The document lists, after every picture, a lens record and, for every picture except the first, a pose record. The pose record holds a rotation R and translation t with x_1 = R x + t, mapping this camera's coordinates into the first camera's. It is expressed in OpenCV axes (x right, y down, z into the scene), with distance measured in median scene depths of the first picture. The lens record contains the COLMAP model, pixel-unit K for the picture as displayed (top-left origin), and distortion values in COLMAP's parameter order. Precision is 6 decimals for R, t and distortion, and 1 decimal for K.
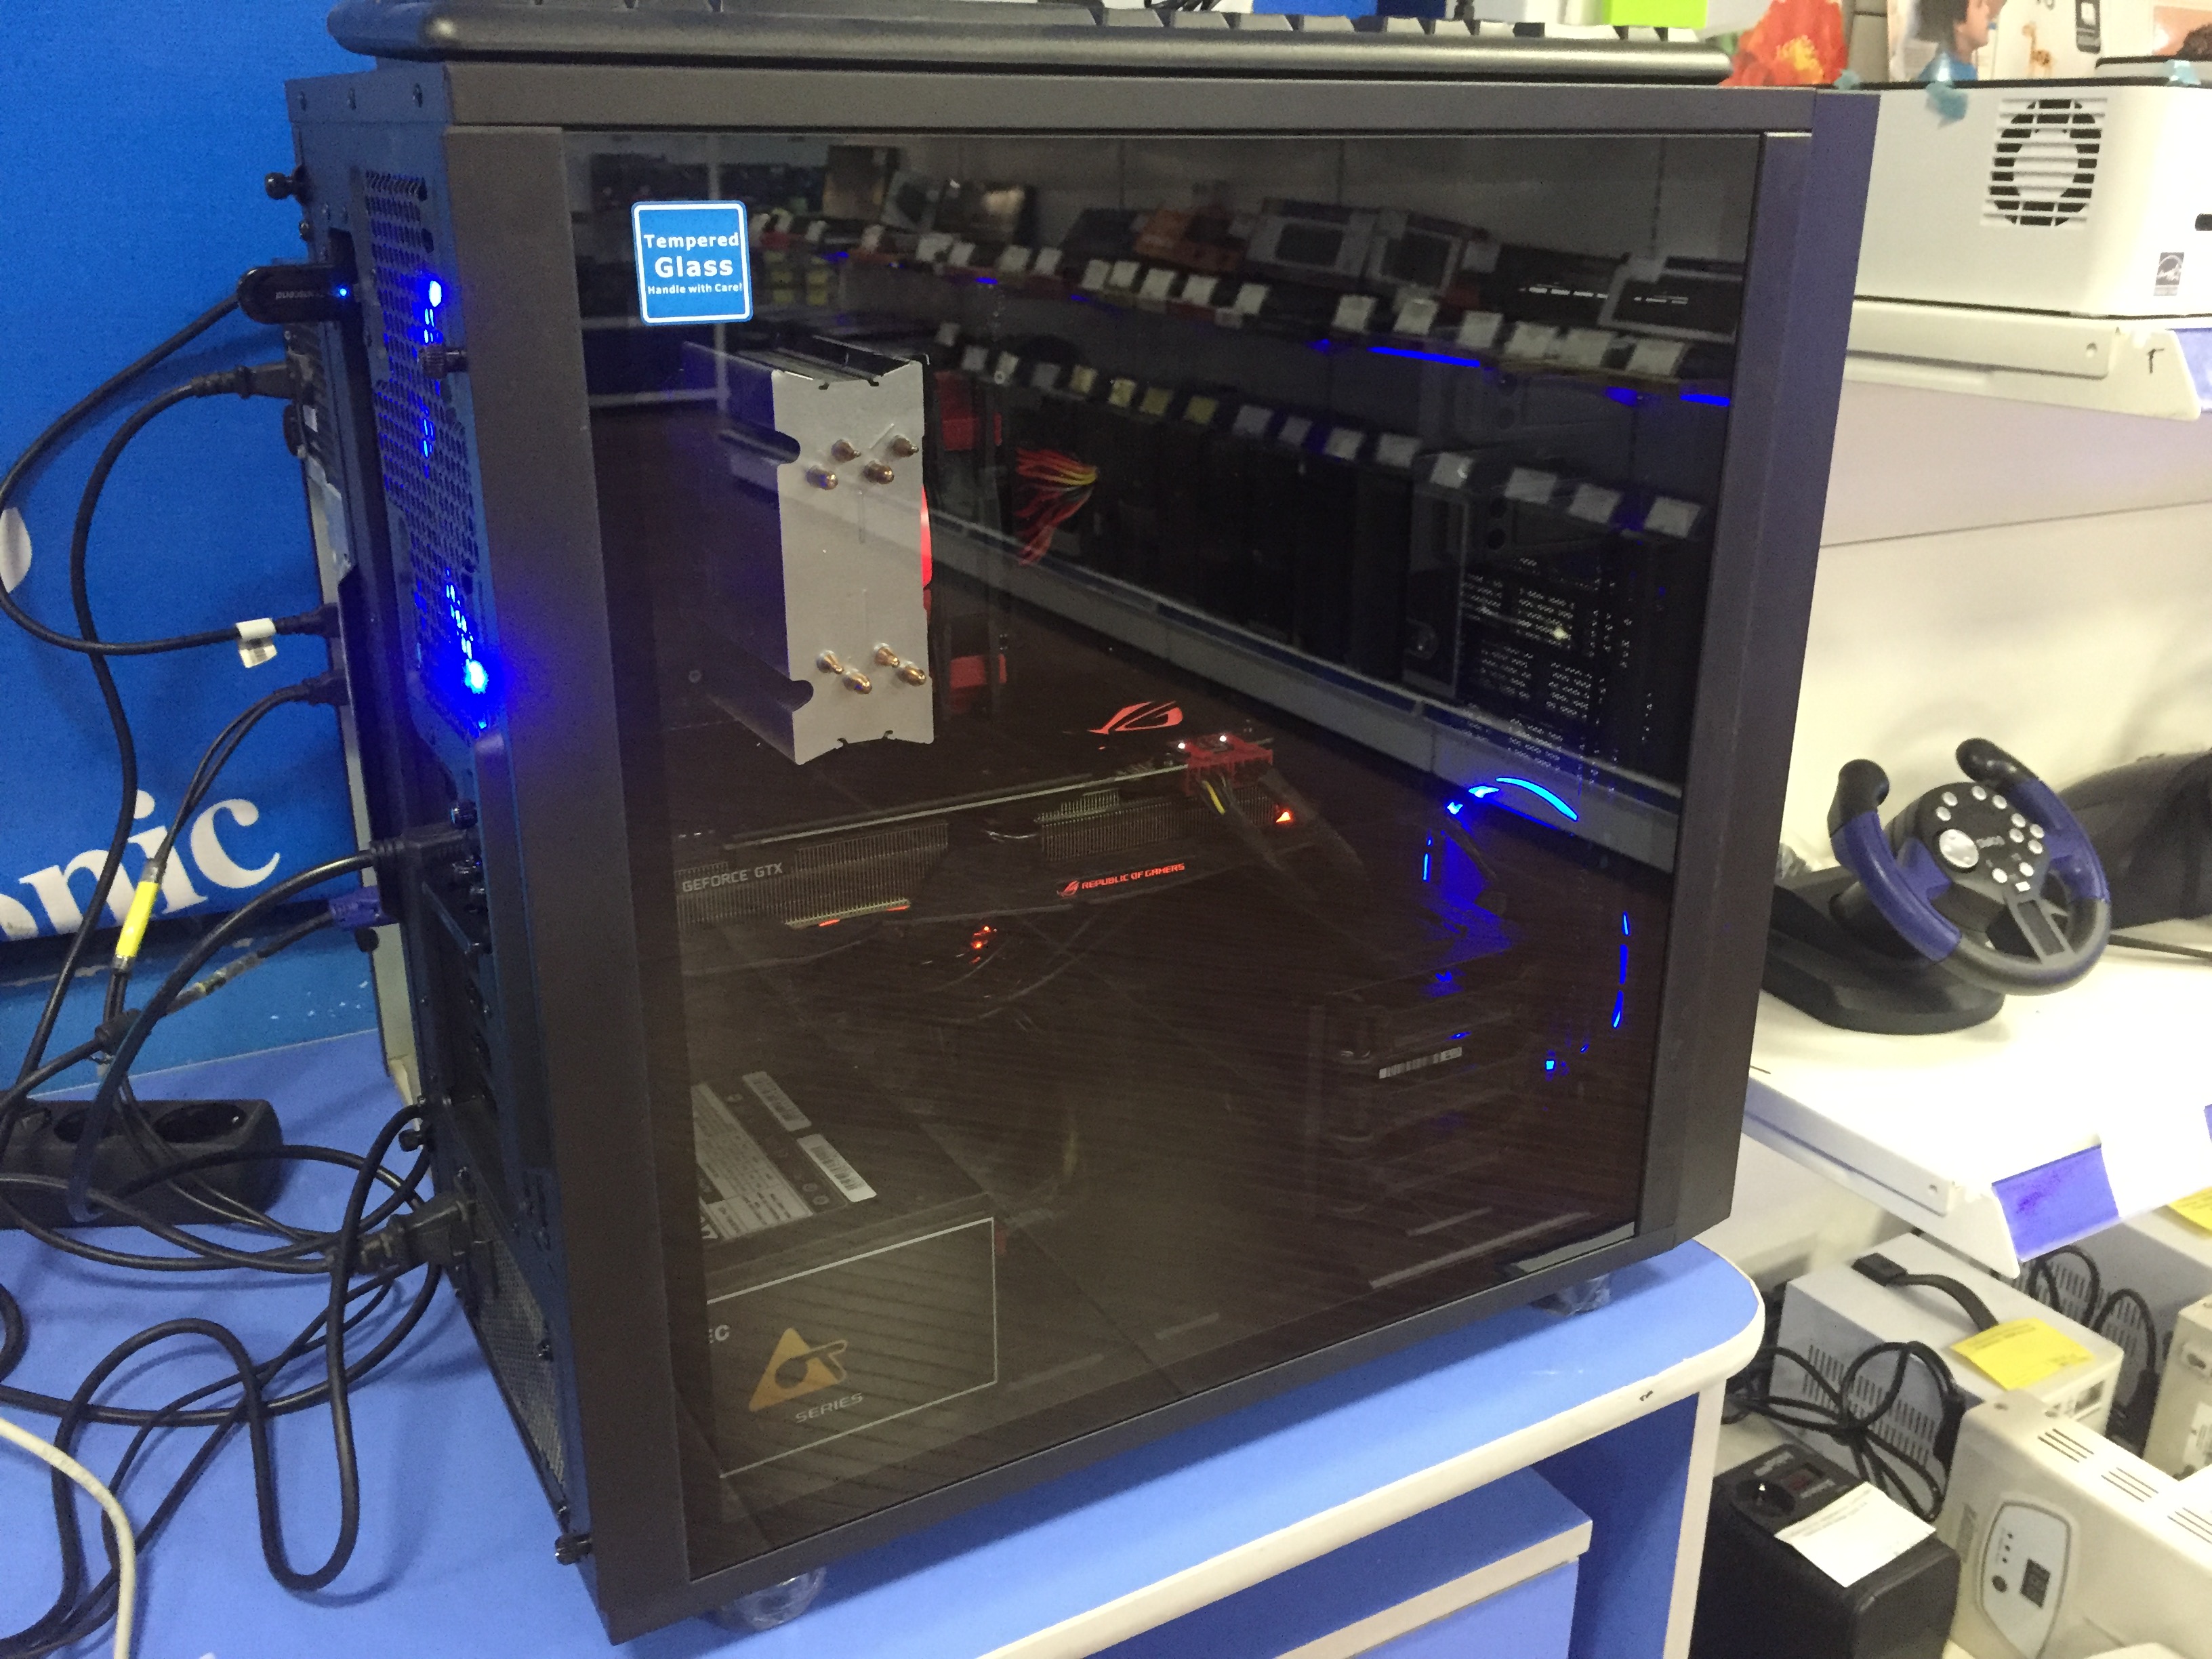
lens RADIAL K [[1959.0, 0, 1089.2], [0, 1959.0, 841.4], [0, 0, 1]] dist [-0.010712, -0.005207]
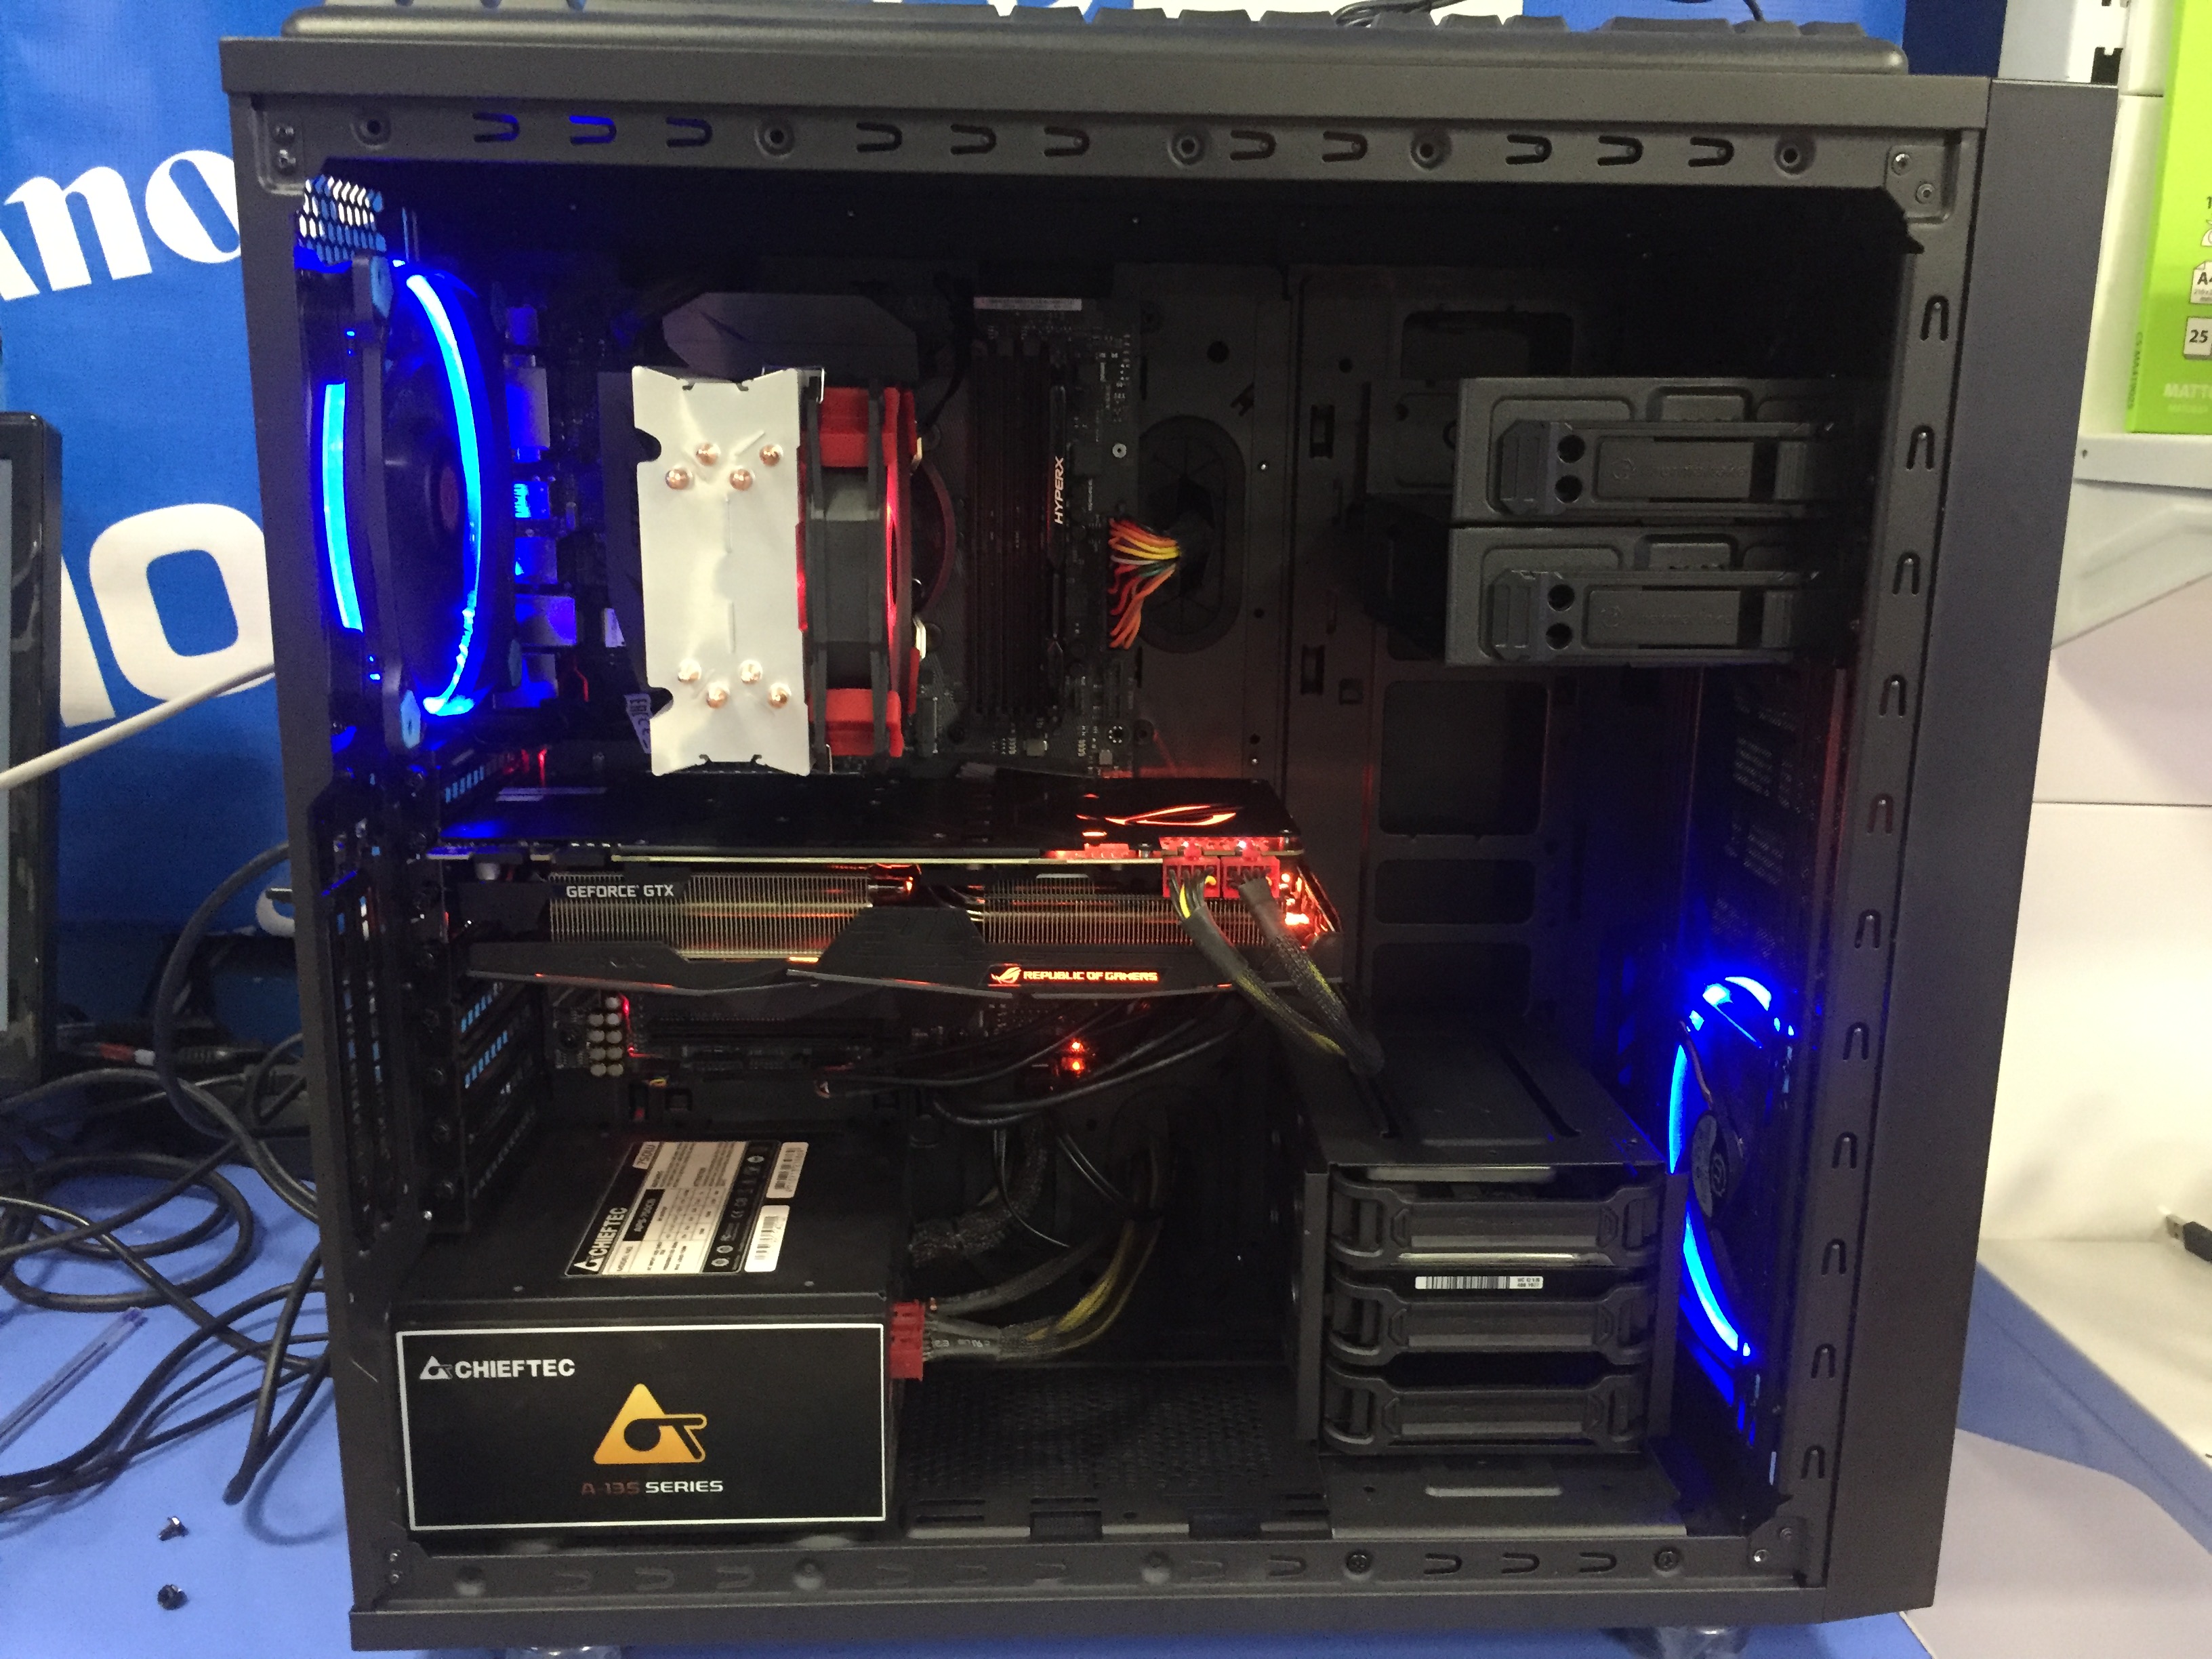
lens RADIAL K [[1959.0, 0, 1109.8], [0, 1959.0, 814.1], [0, 0, 1]] dist [-0.010712, -0.005207]
pose [[0.891439, 0.110350, -0.439500, 0.460631], [-0.169662, 0.980627, -0.097909, 0.034844], [0.420181, 0.161846, 0.892891, 0.220397]]
